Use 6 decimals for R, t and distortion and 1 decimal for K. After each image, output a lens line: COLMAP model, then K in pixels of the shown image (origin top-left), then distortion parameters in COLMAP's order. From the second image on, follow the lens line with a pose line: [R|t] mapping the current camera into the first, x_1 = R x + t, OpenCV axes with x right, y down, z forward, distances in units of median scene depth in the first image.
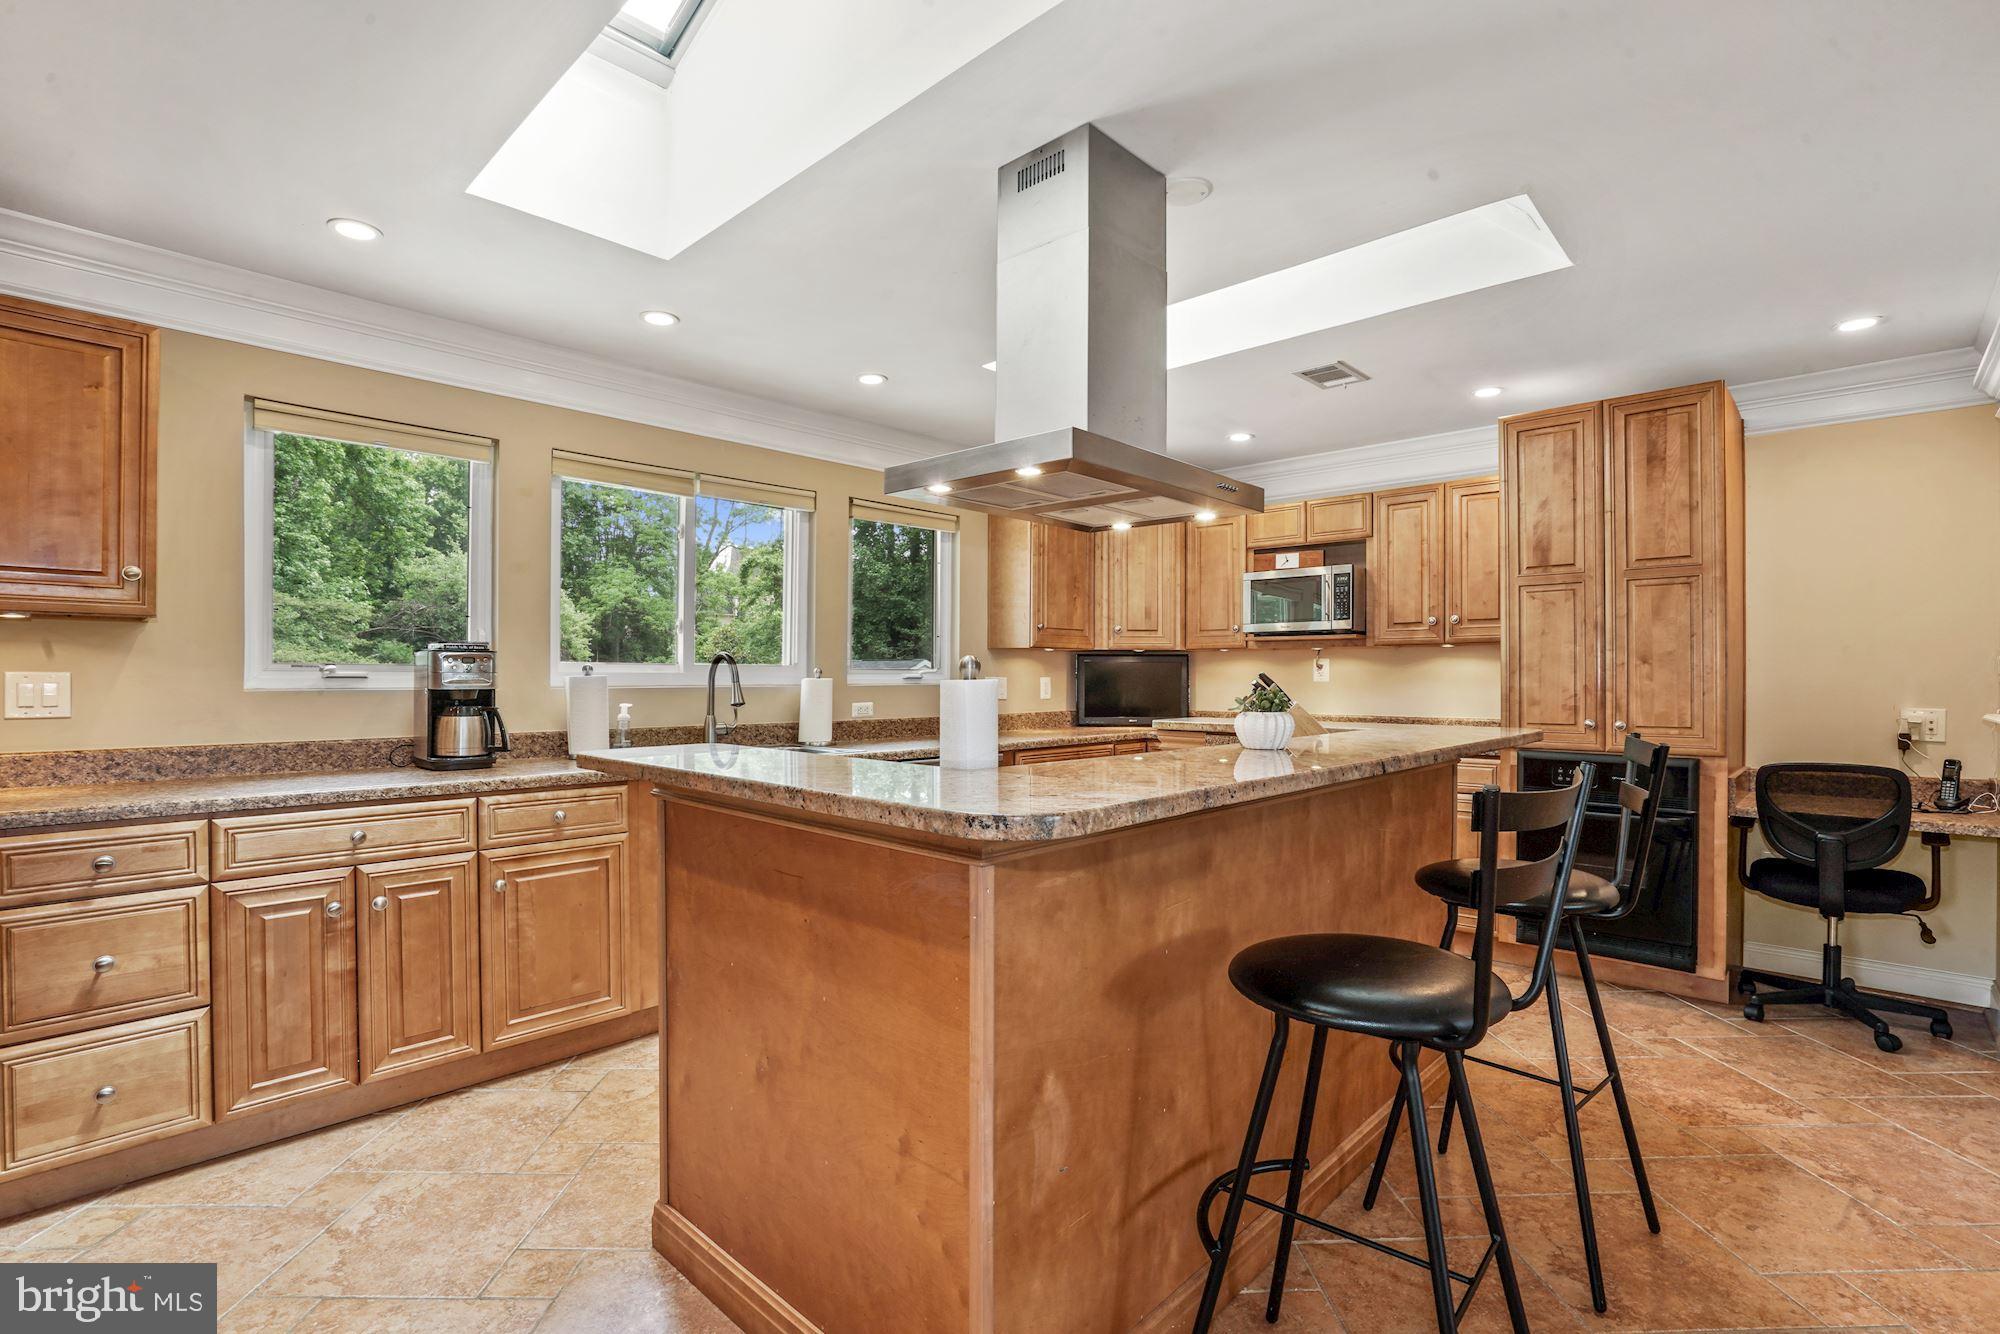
lens RADIAL K [[918.8, 0, 1028.3], [0, 918.8, 663.1], [0, 0, 1]] dist [-0.024964, 0.000465]
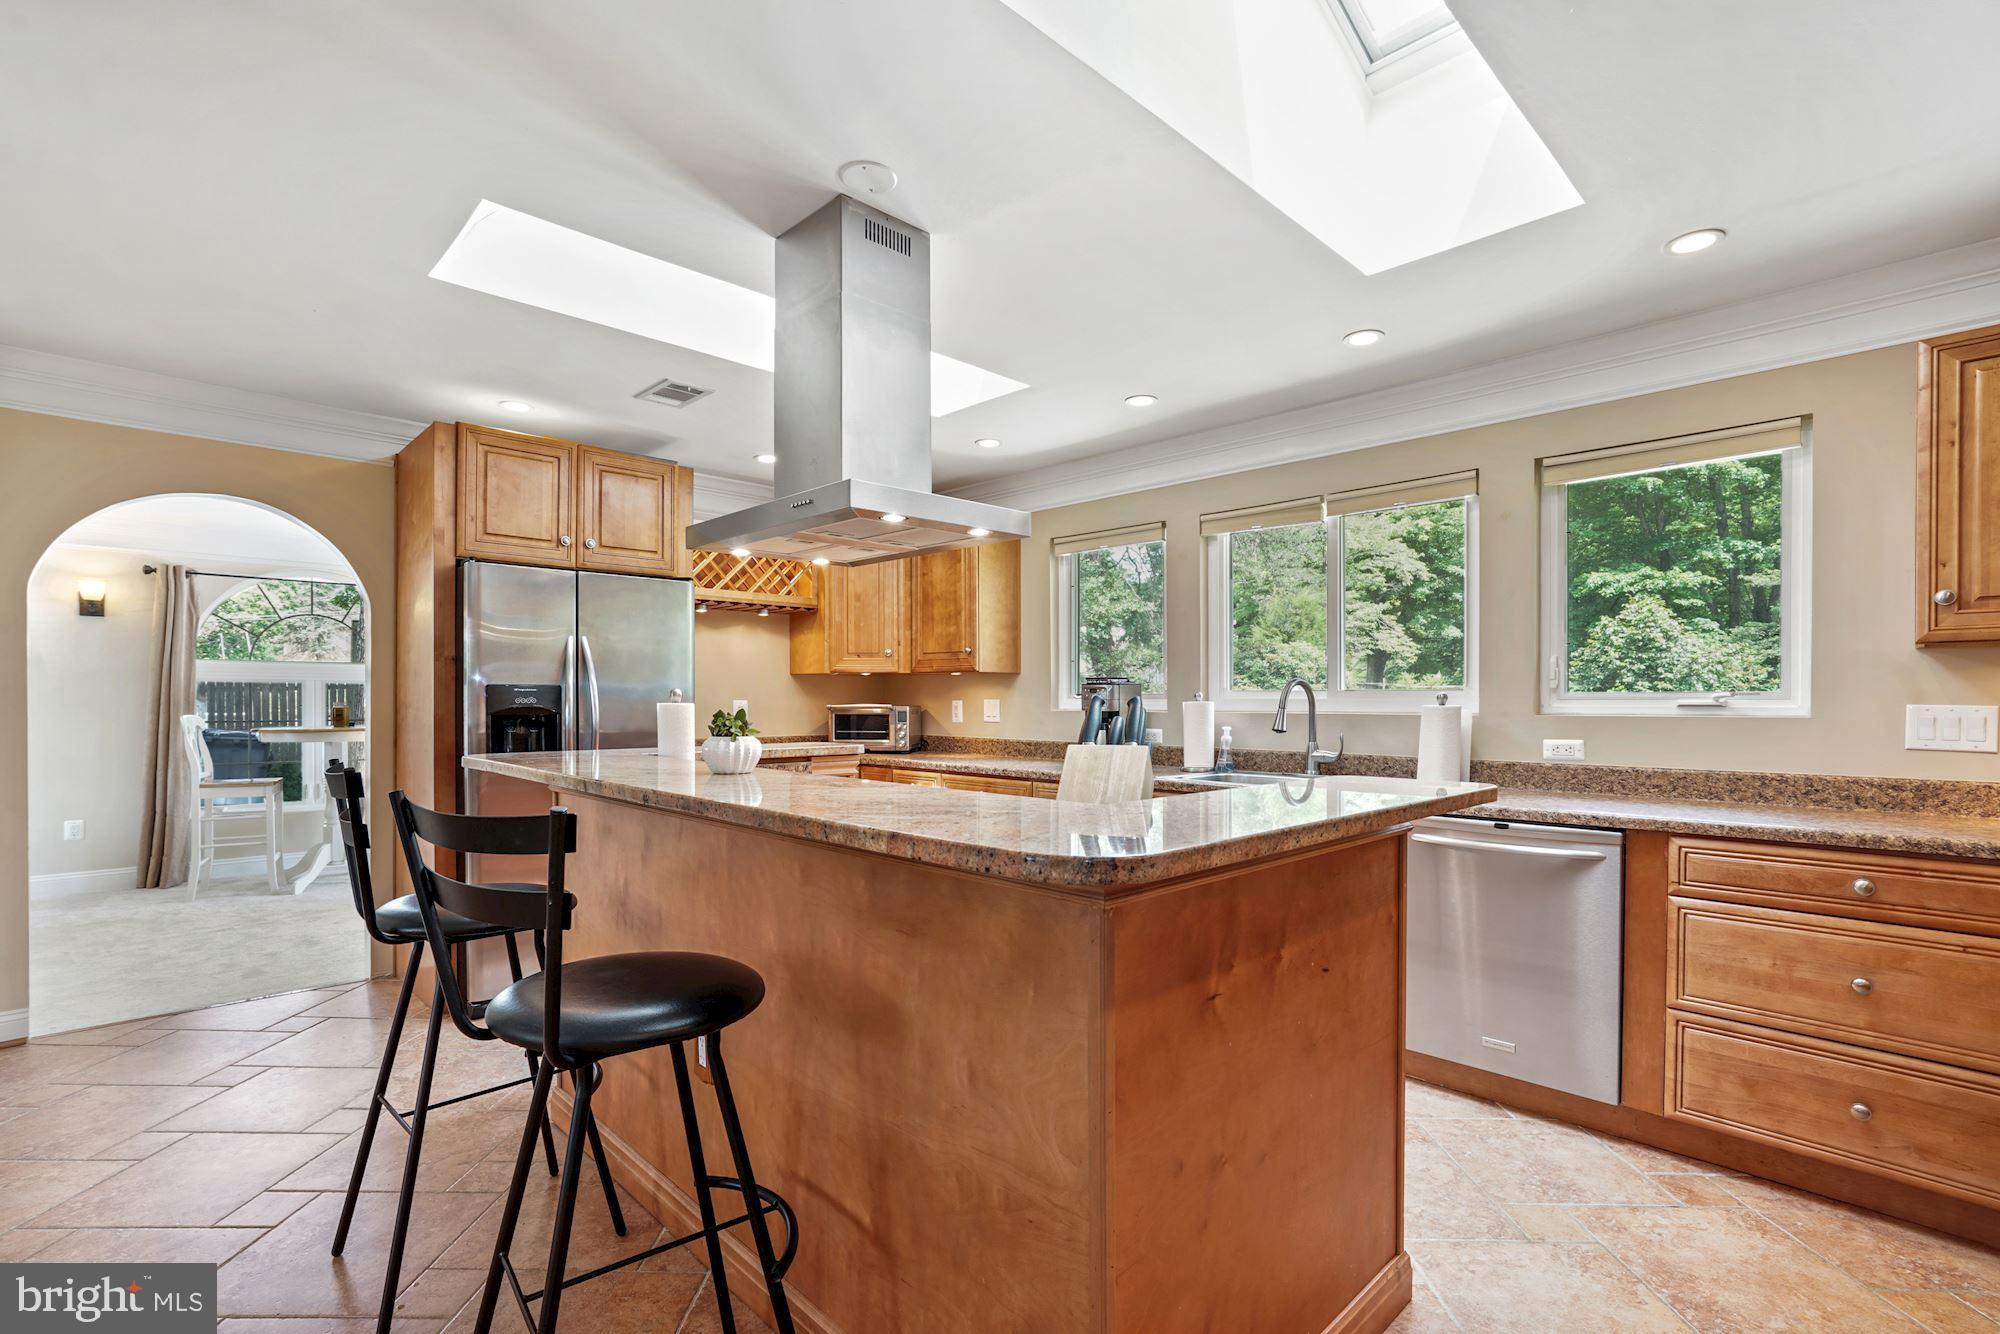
lens RADIAL K [[932.1, 0, 994.7], [0, 932.1, 704.2], [0, 0, 1]] dist [-0.013365, 0.000363]
pose [[-0.078868, 0.000826, -0.996885, 0.514285], [0.011151, 0.999938, -0.000053, 0.009076], [0.996823, -0.011121, -0.078872, 0.557930]]
